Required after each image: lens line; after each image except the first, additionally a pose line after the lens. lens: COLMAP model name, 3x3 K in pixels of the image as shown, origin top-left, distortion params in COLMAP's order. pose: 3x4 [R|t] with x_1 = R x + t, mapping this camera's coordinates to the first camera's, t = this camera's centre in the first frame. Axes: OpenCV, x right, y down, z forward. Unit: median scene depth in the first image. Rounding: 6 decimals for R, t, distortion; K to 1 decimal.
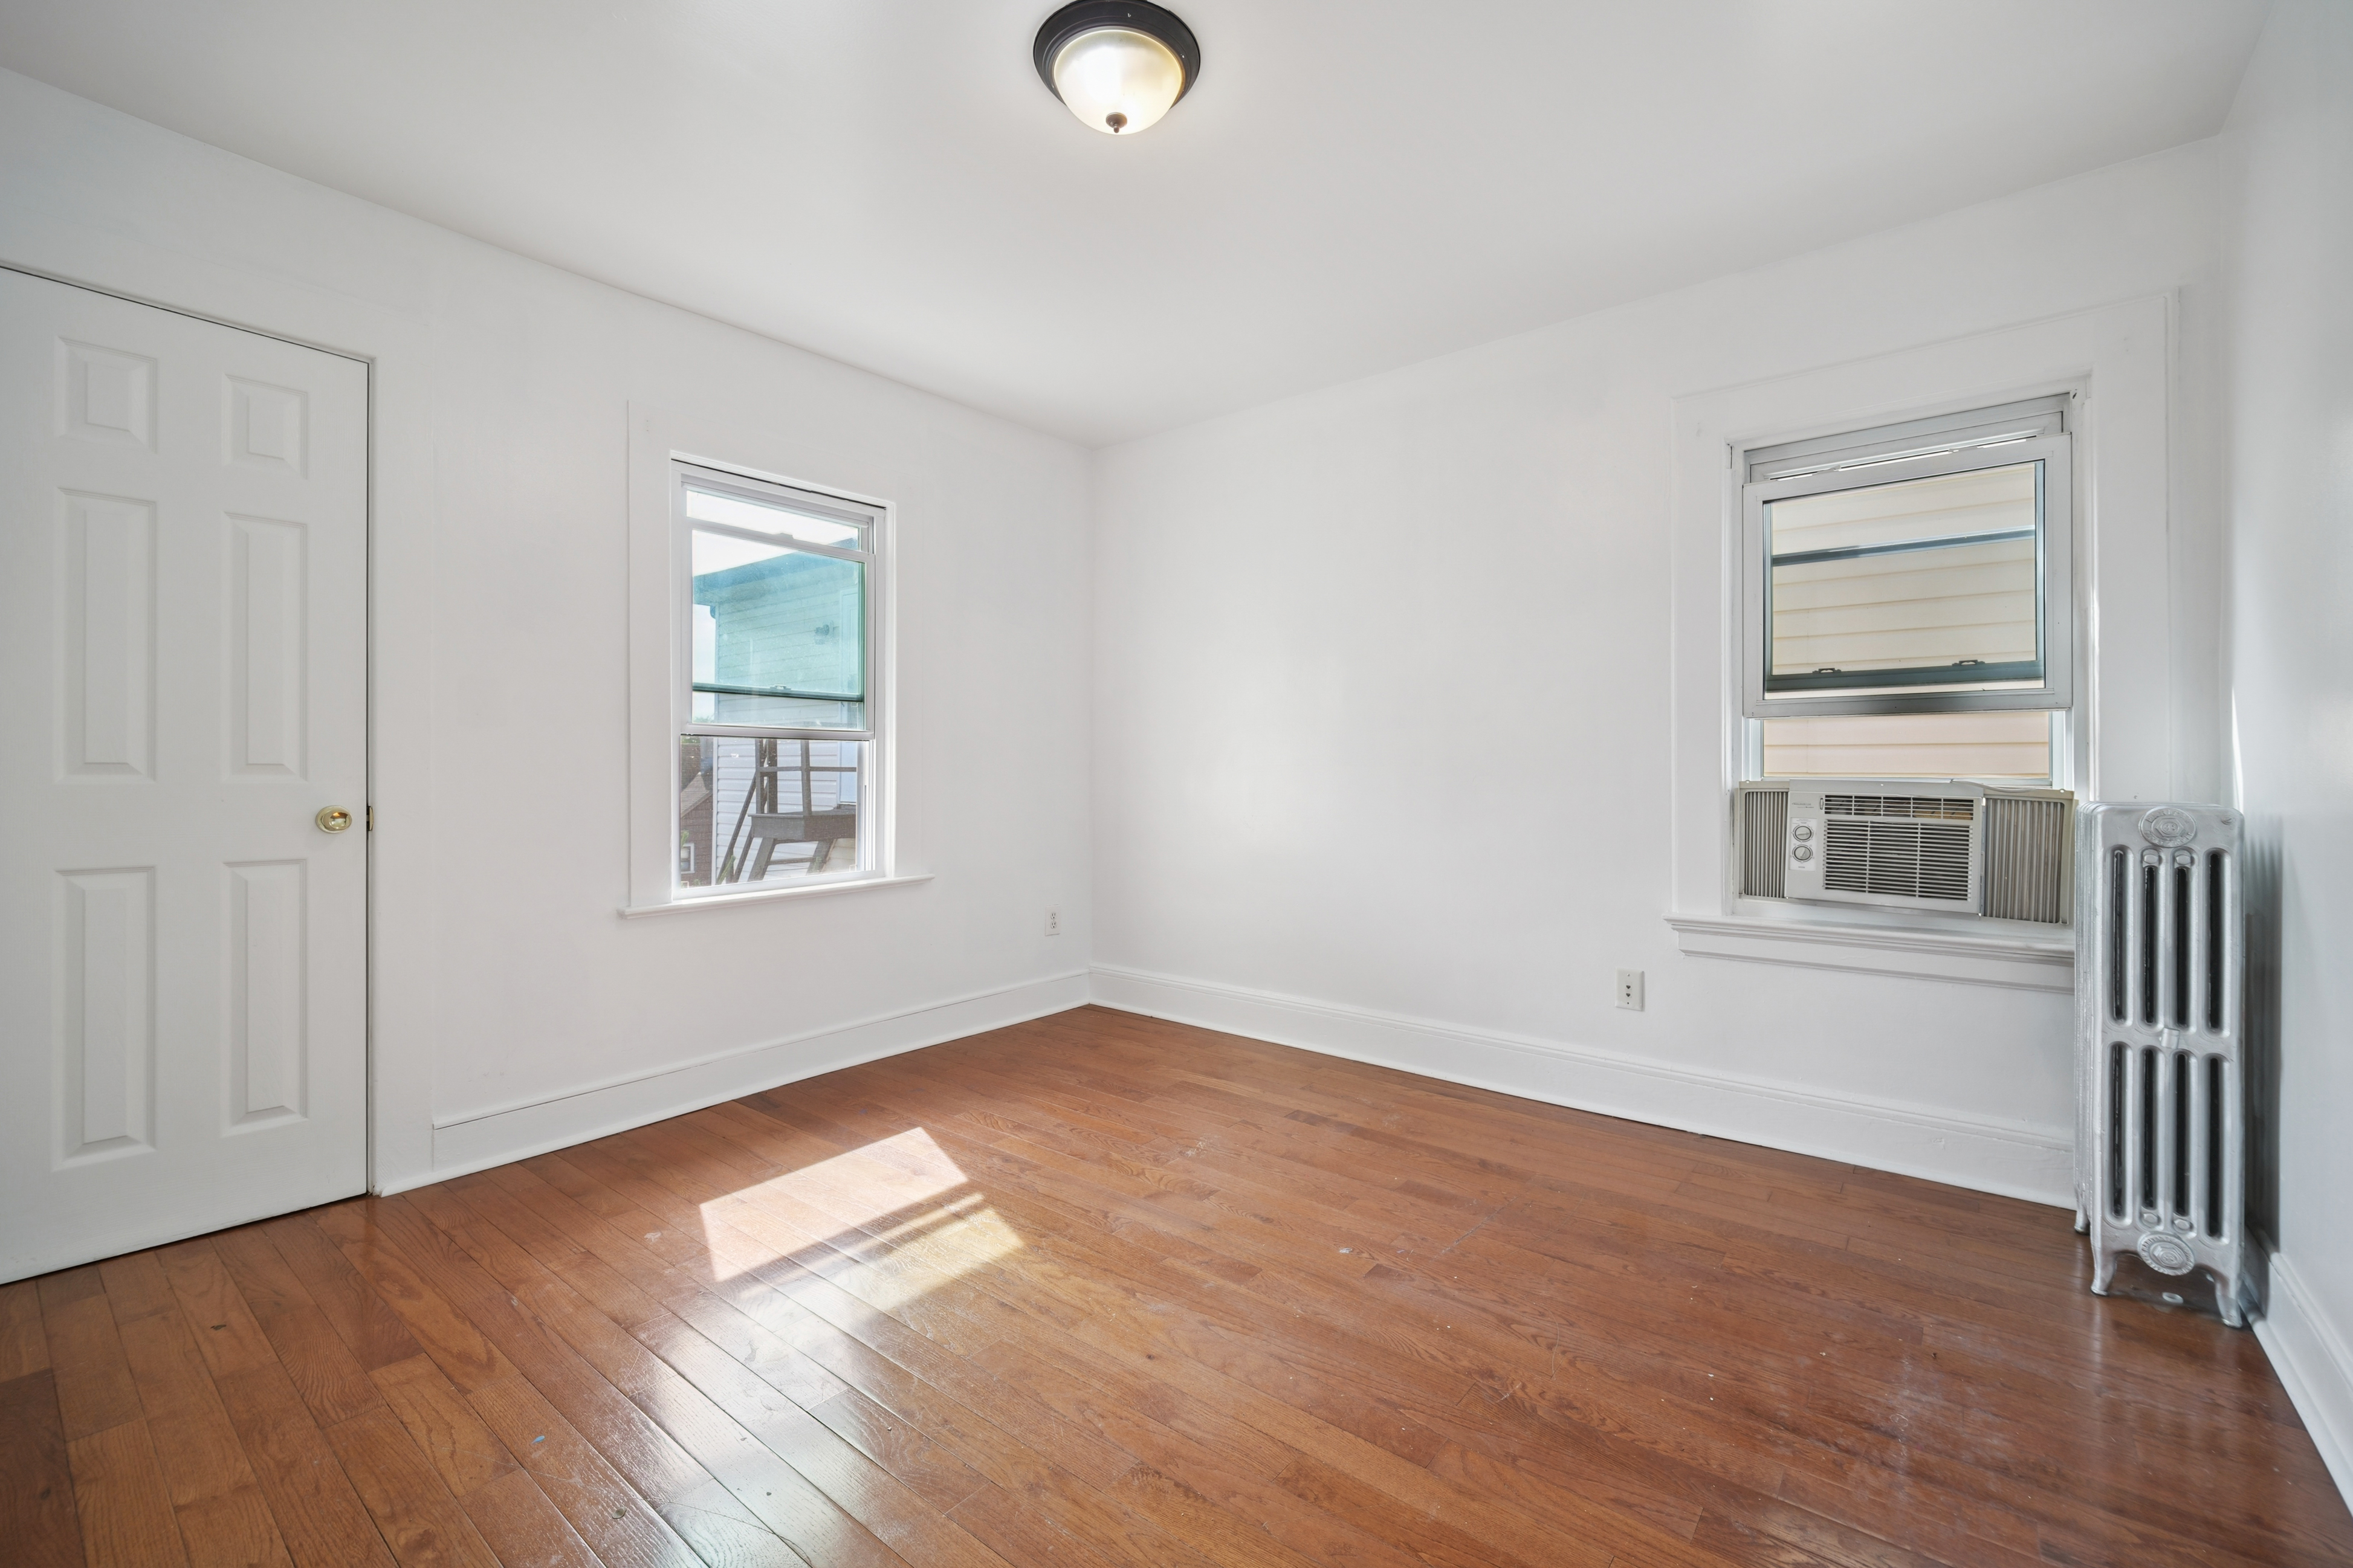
lens RADIAL K [[990.8, 0, 1185.5], [0, 990.8, 765.8], [0, 0, 1]] dist [0.026434, -0.016786]
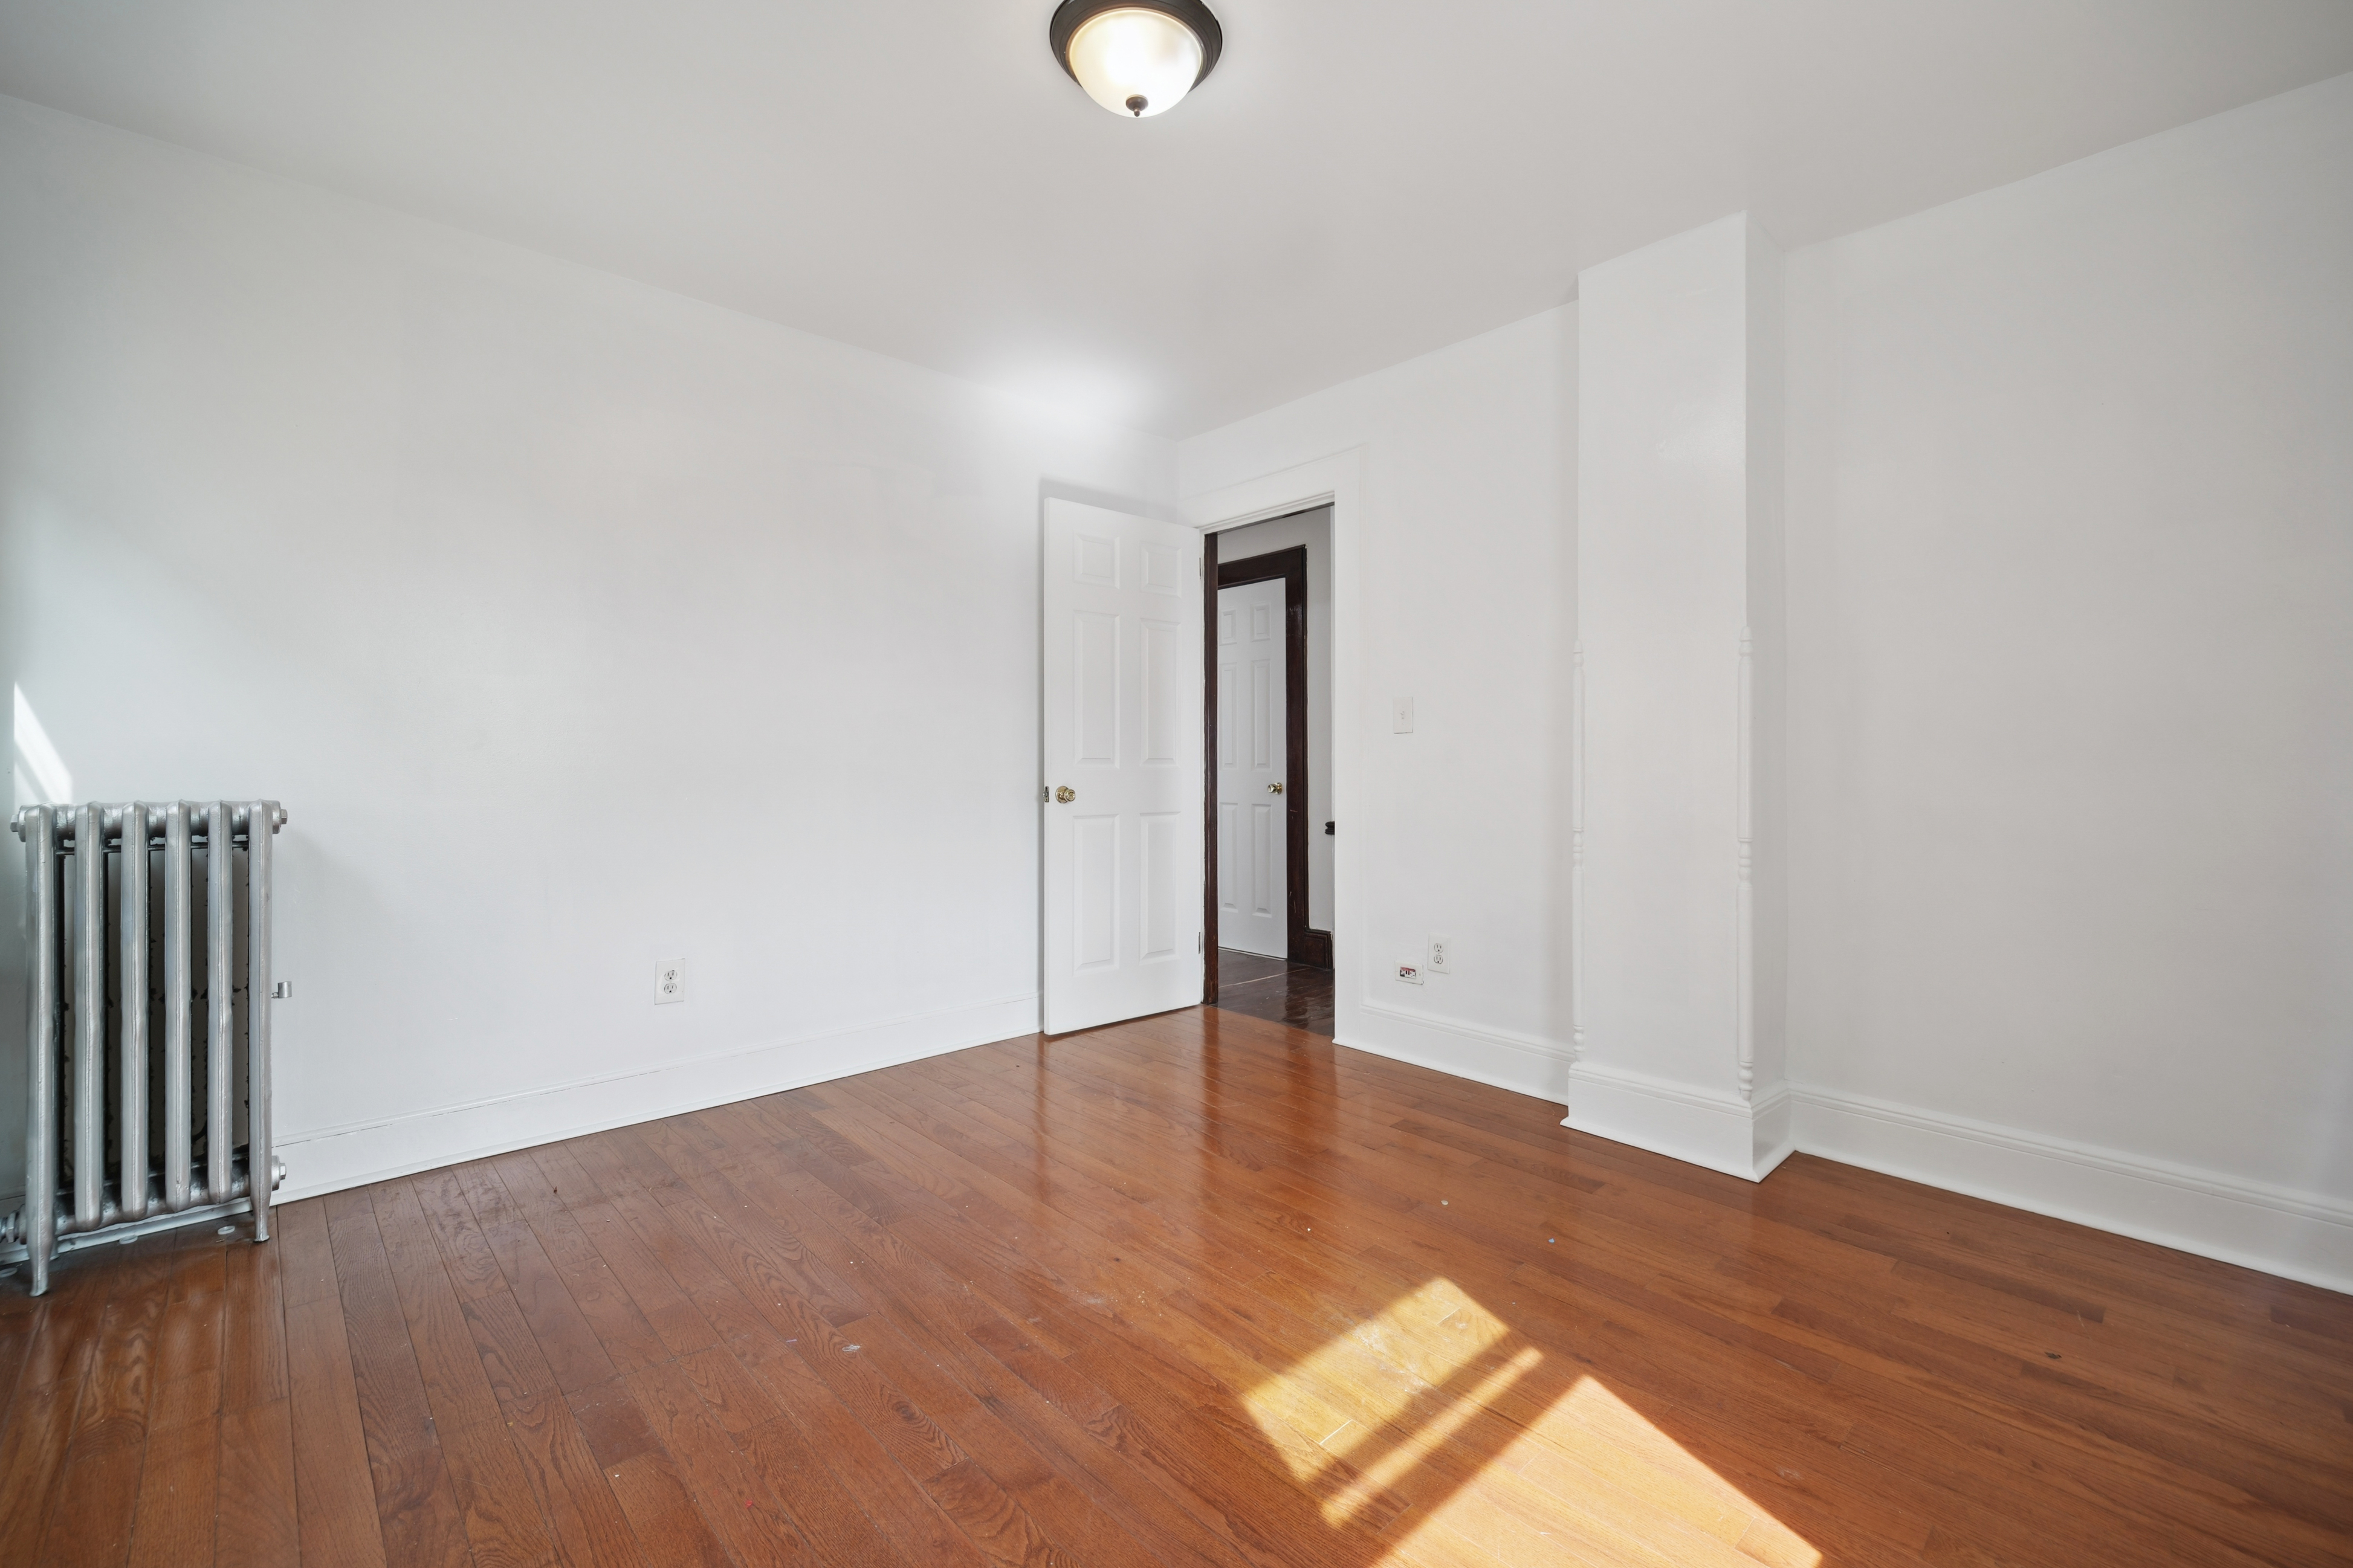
lens RADIAL K [[990.8, 0, 1185.5], [0, 990.8, 765.8], [0, 0, 1]] dist [0.026434, -0.016786]
pose [[-0.990310, -0.004735, 0.138793, -0.217671], [-0.004625, 0.999989, 0.001113, -0.004211], [-0.138796, 0.000460, -0.990321, 1.689311]]
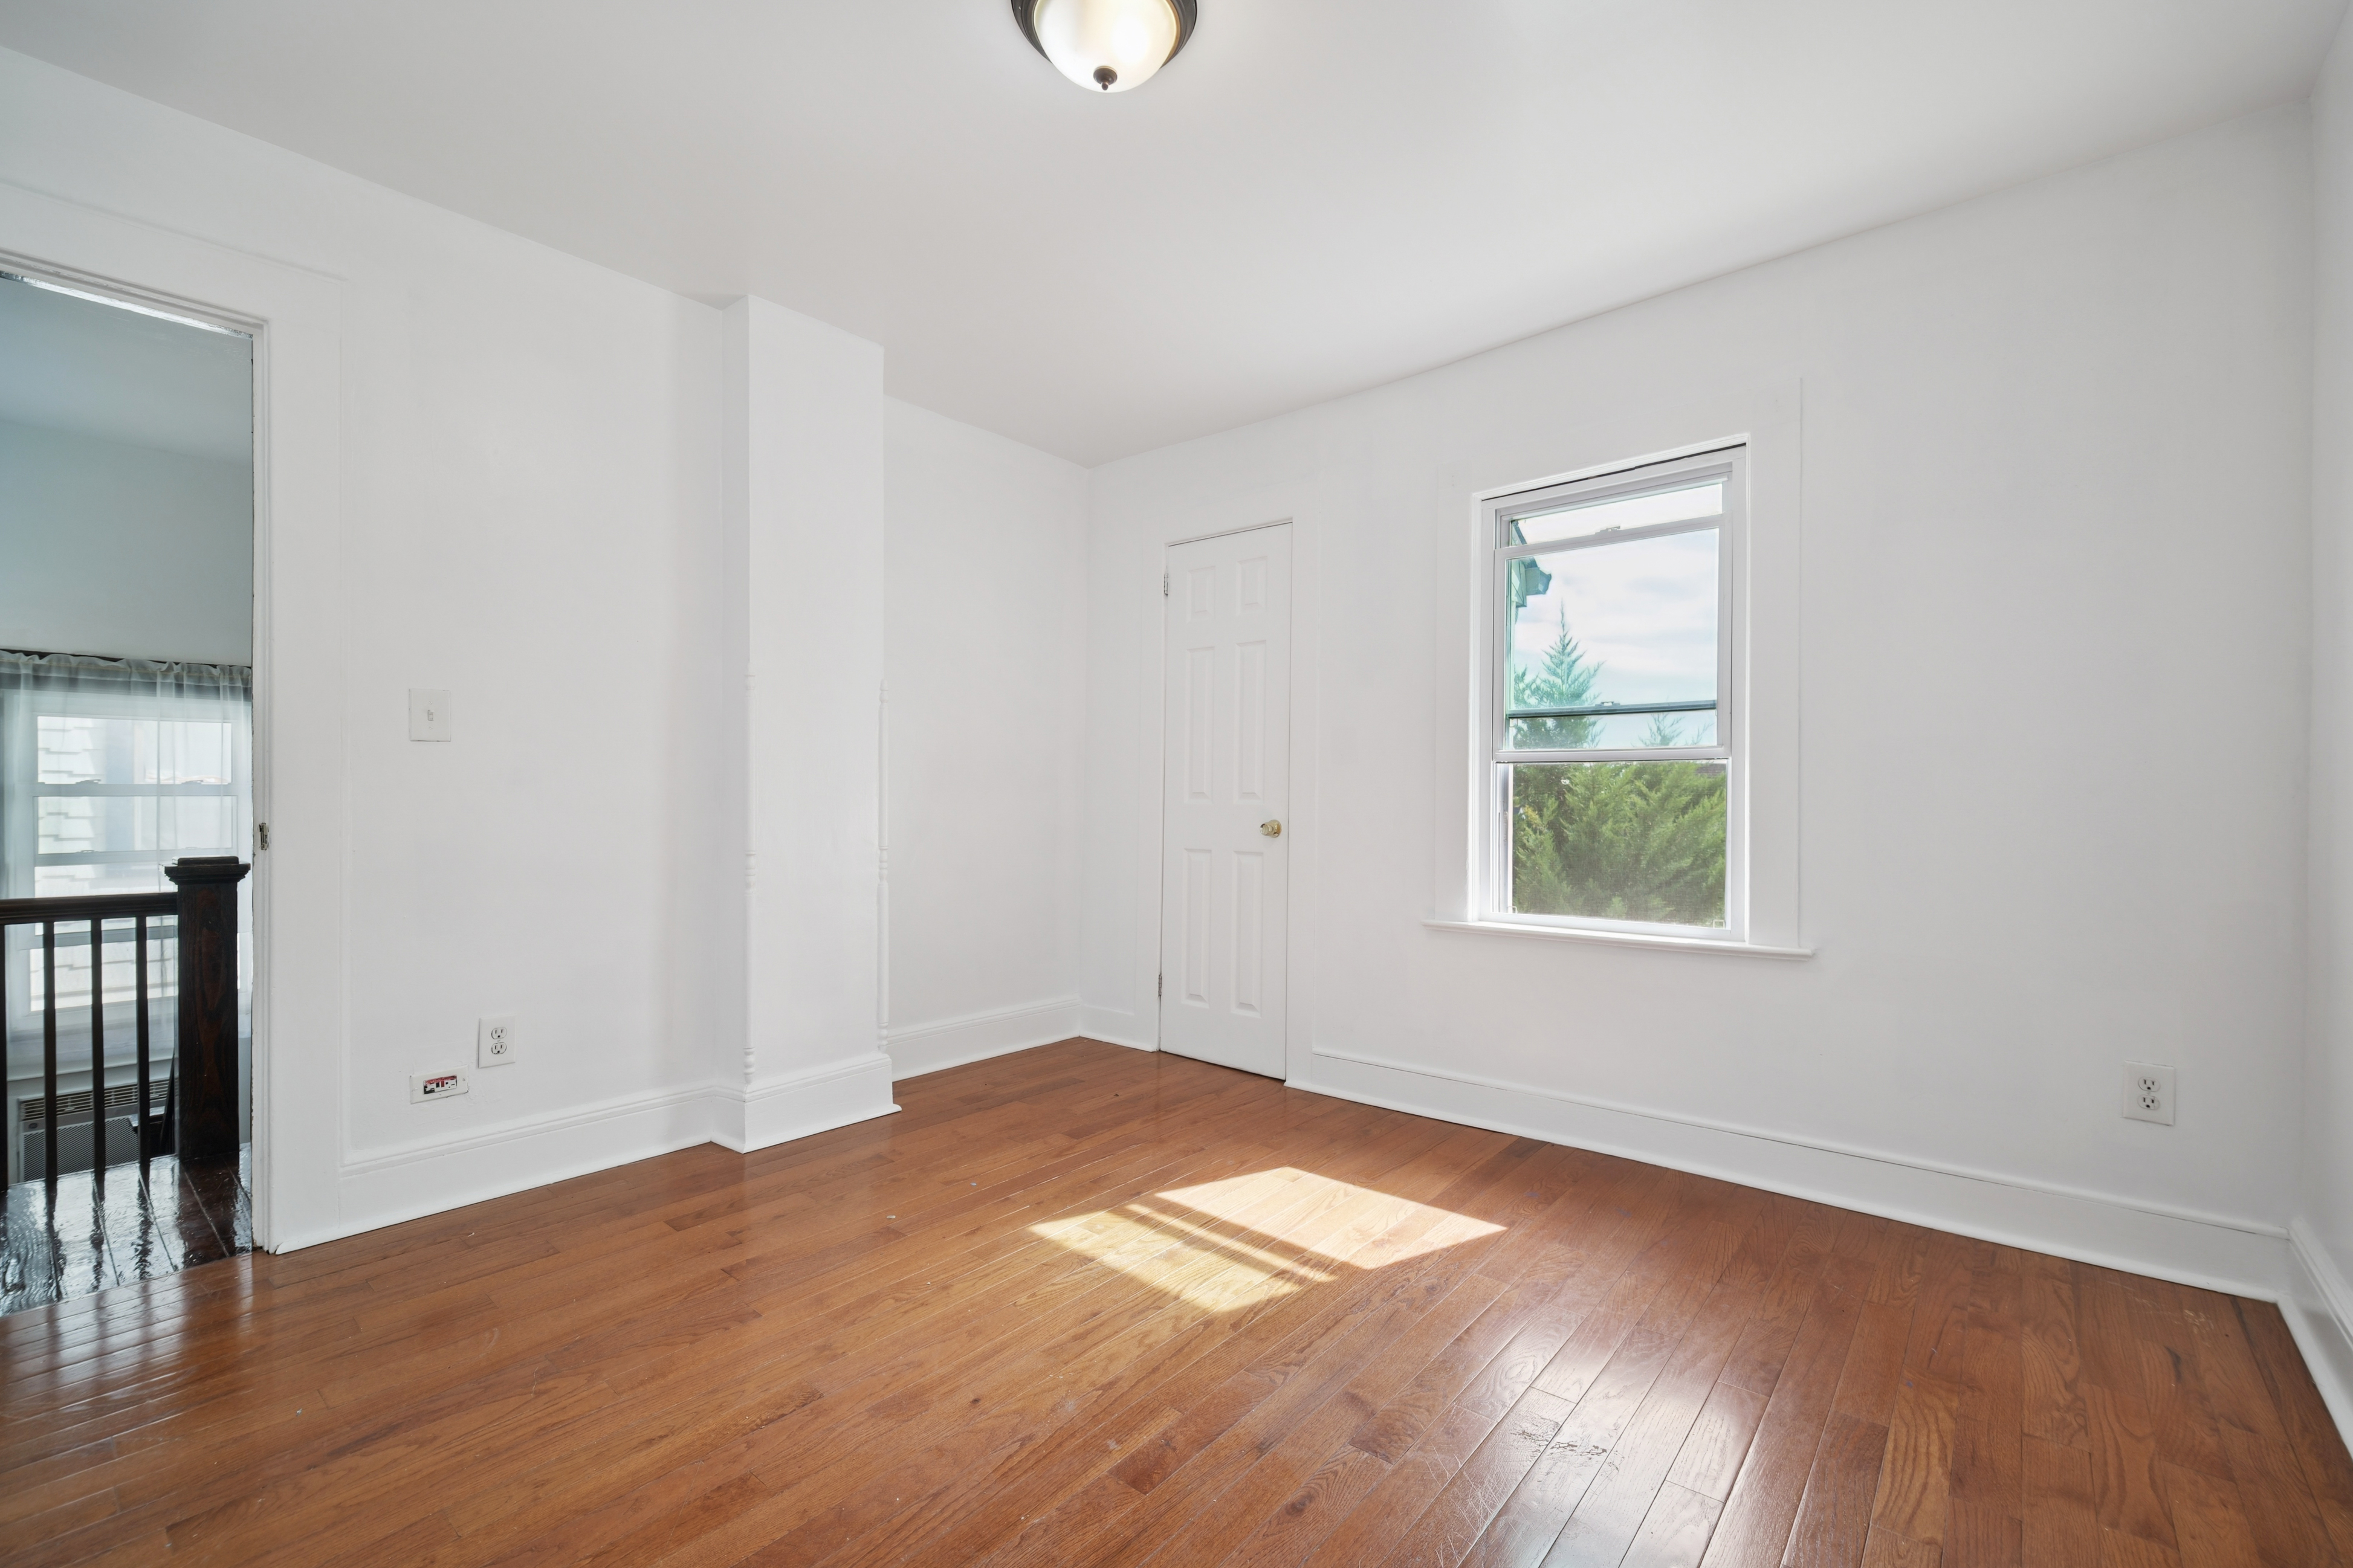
lens RADIAL K [[992.8, 0, 1176.5], [0, 992.8, 784.0], [0, 0, 1]] dist [0.022286, -0.016876]
pose [[-0.024777, -0.012346, -0.999617, 0.728413], [0.001662, 0.999922, -0.012391, 0.003739], [0.999692, -0.001968, -0.024754, 0.946248]]
